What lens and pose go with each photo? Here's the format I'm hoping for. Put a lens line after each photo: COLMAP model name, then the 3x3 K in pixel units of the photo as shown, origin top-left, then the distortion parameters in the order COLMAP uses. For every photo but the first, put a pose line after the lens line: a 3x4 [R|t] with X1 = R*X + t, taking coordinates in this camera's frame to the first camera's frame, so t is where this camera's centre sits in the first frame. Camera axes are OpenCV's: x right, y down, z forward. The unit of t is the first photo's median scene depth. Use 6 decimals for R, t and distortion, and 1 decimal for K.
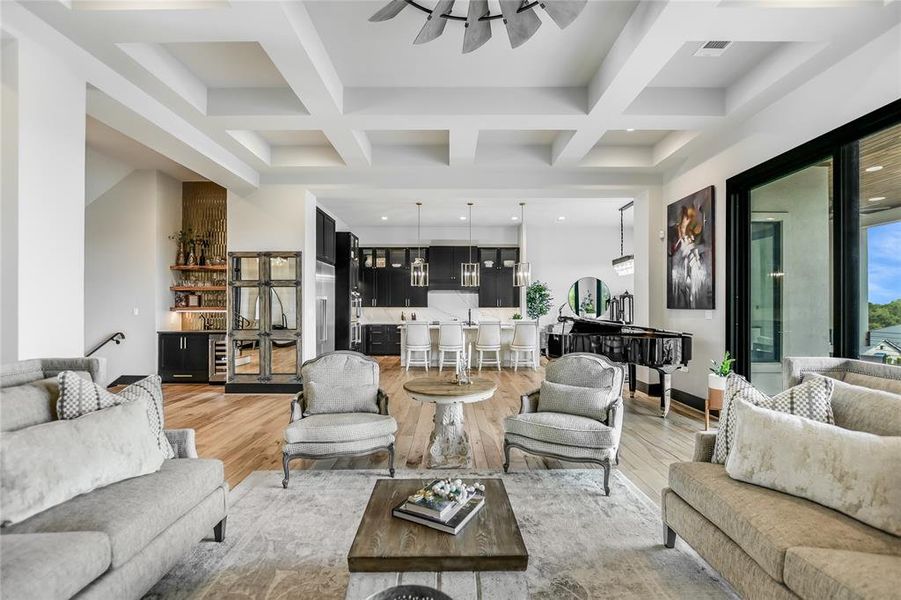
lens RADIAL K [[399.6, 0, 454.4], [0, 399.6, 309.2], [0, 0, 1]] dist [-0.022649, 0.000251]
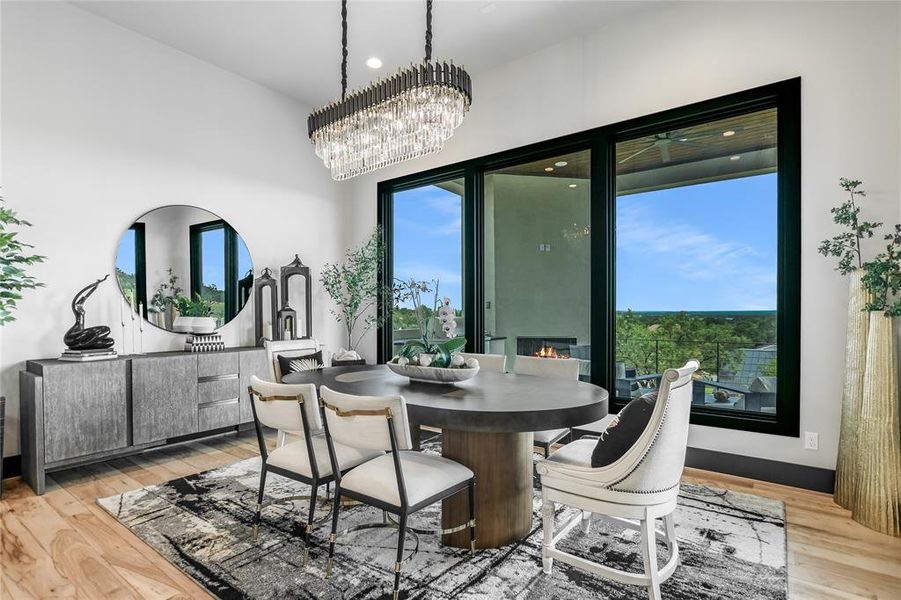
lens RADIAL K [[443.5, 0, 453.1], [0, 443.5, 318.8], [0, 0, 1]] dist [-0.023653, 0.000257]
pose [[0.604029, -0.010198, 0.796897, 0.188311], [0.000543, 0.999923, 0.012384, 0.008600], [-0.796962, -0.007048, 0.603988, 0.638341]]
